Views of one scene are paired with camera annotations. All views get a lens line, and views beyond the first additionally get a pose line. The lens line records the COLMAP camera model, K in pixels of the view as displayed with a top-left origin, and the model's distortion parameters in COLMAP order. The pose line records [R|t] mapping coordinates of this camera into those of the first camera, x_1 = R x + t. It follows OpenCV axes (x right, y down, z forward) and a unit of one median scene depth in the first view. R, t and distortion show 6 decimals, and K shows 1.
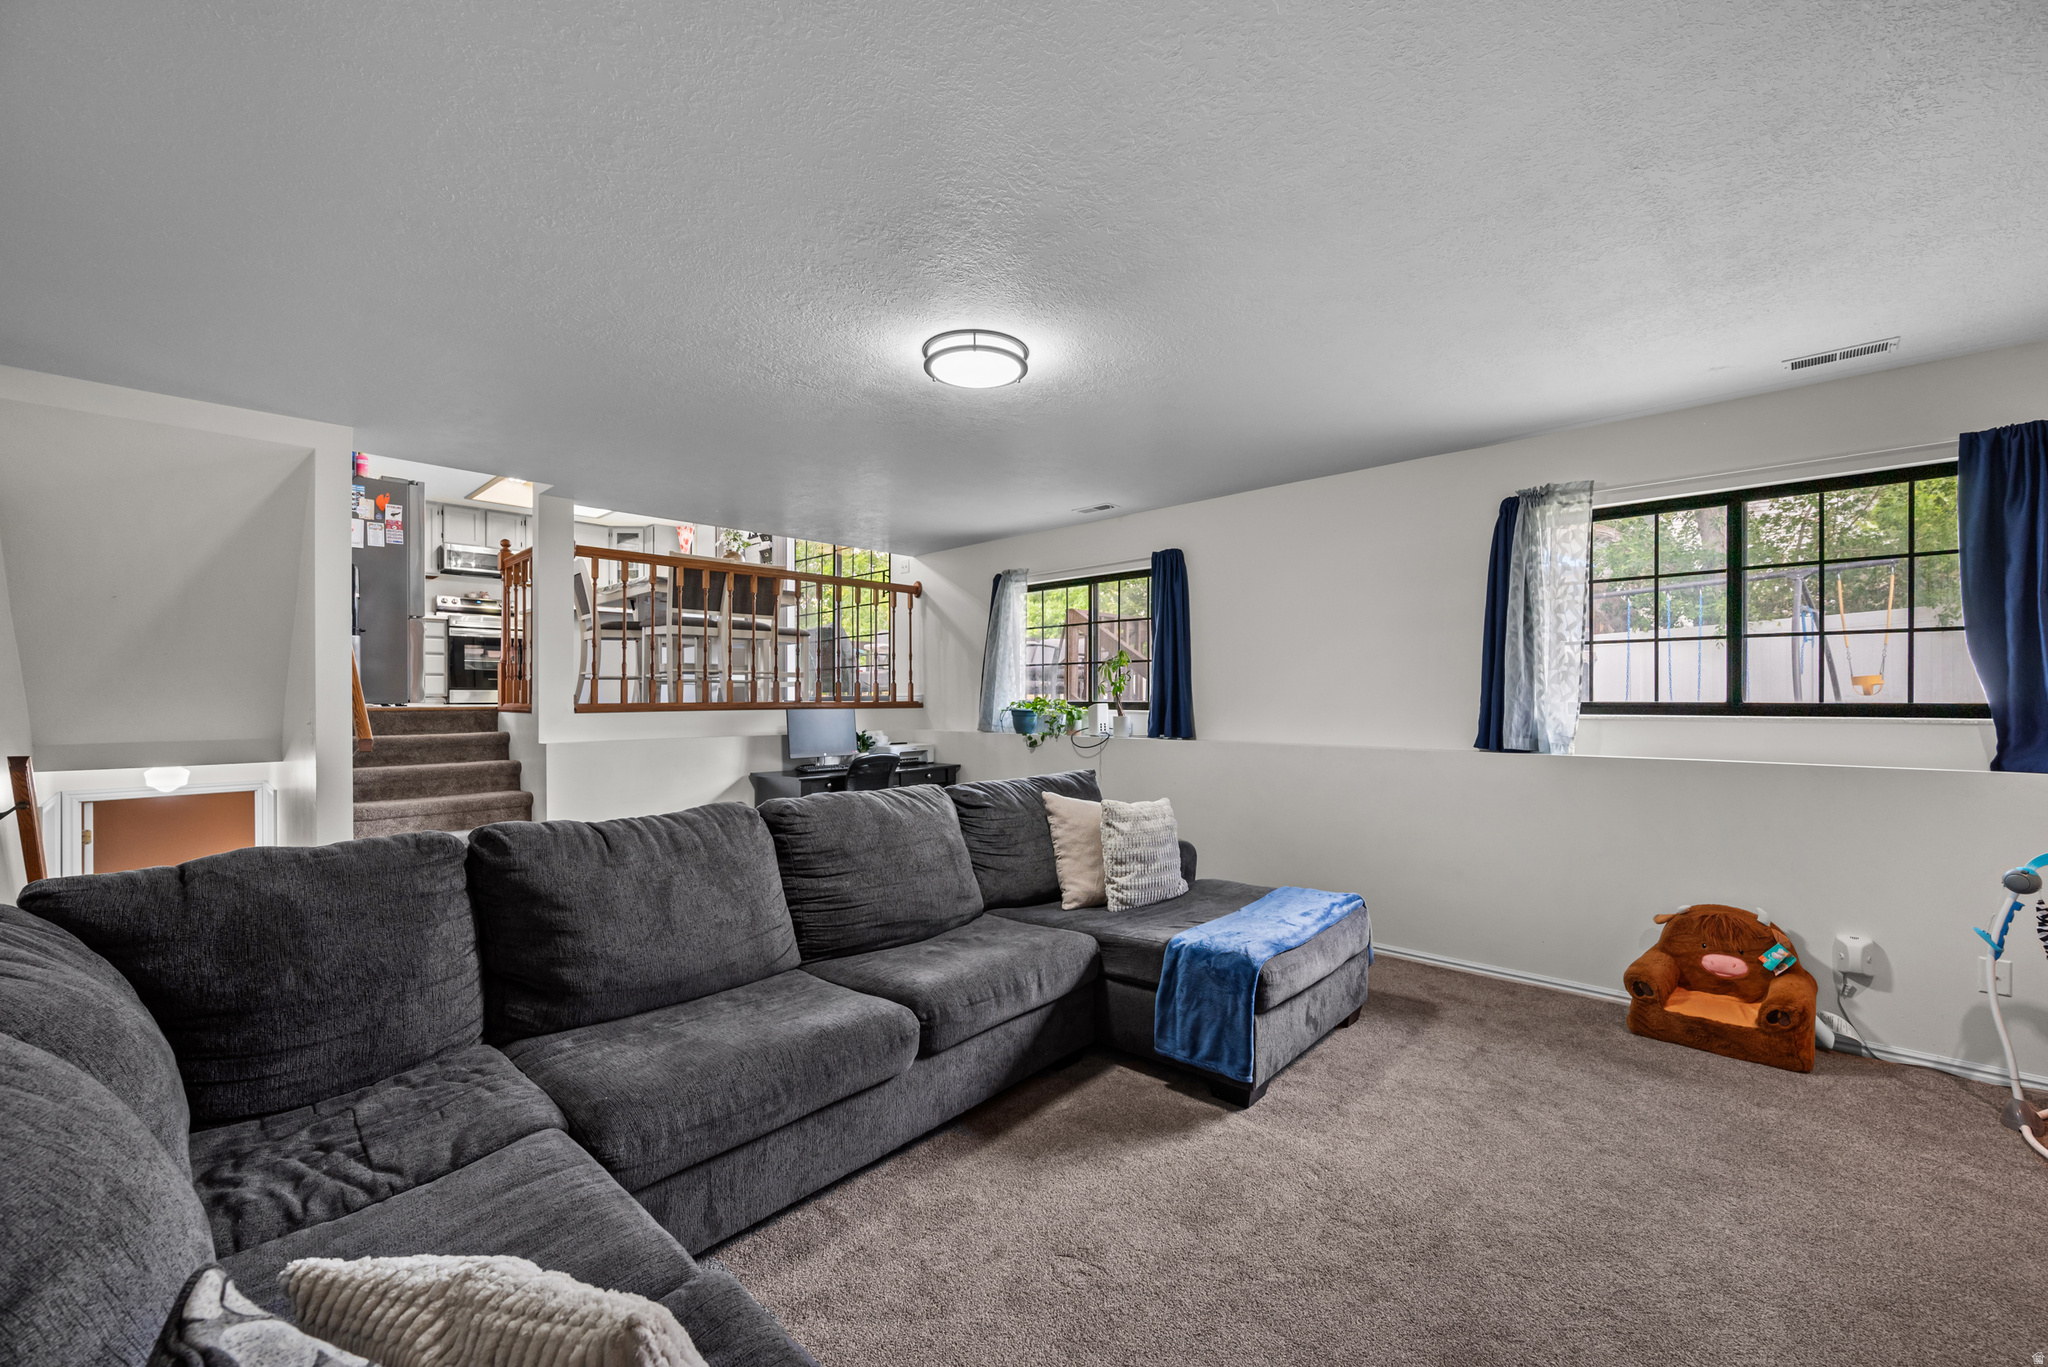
lens RADIAL K [[835.1, 0, 1028.9], [0, 835.1, 691.3], [0, 0, 1]] dist [0.004512, 0.000117]
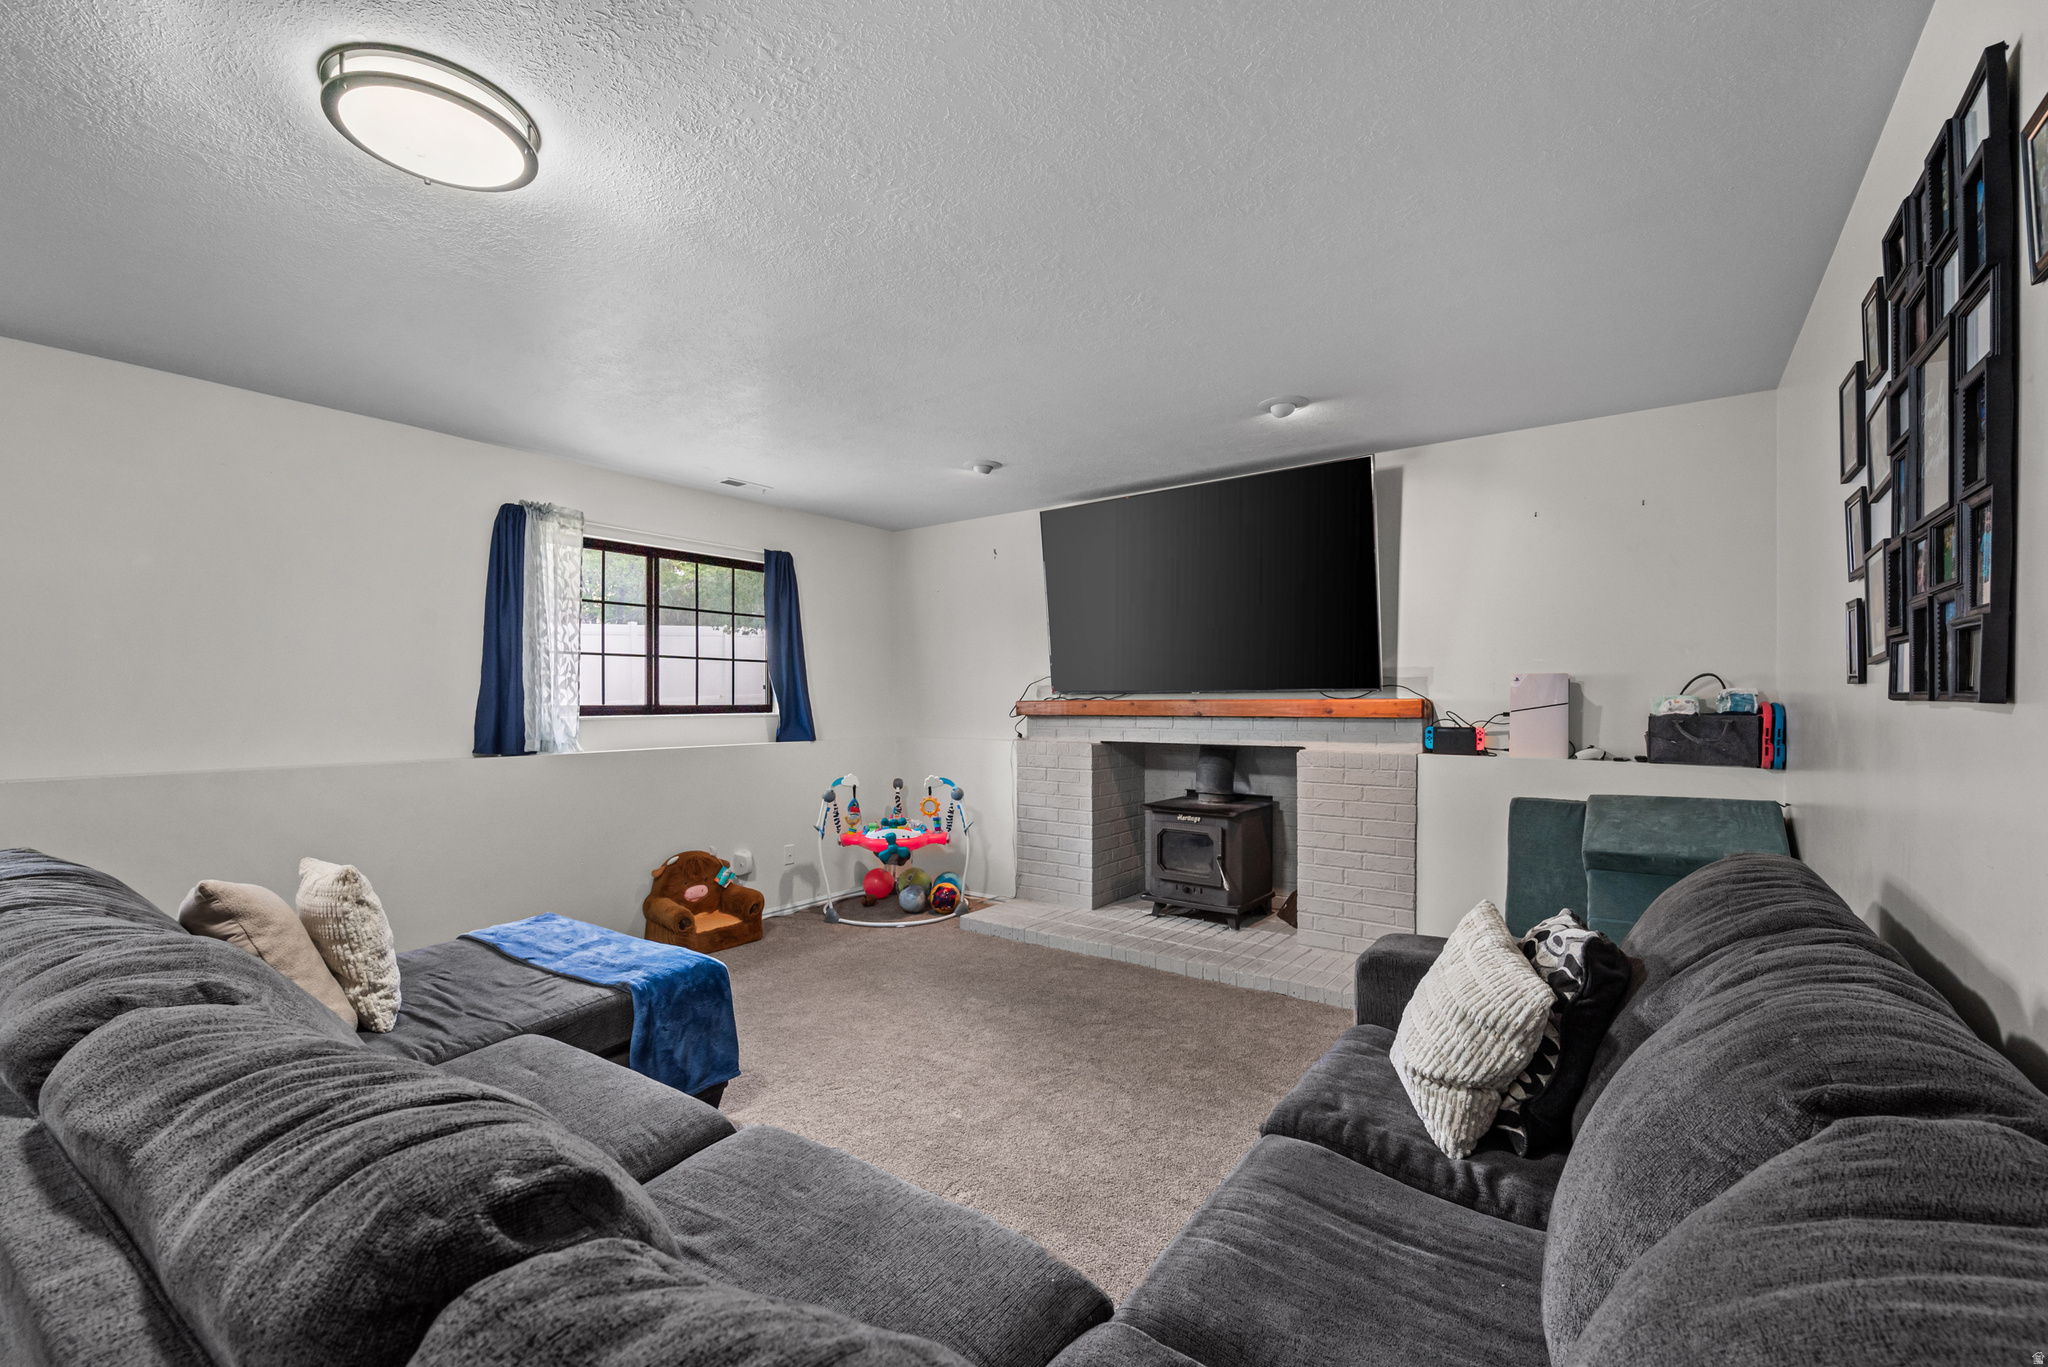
lens RADIAL K [[875.1, 0, 1011.3], [0, 875.1, 693.8], [0, 0, 1]] dist [-0.001554, 0.001558]
pose [[-0.126318, 0.008157, 0.991956, -0.624588], [-0.006107, 0.999941, -0.009000, 0.004662], [-0.991971, -0.007195, -0.126260, 0.605498]]
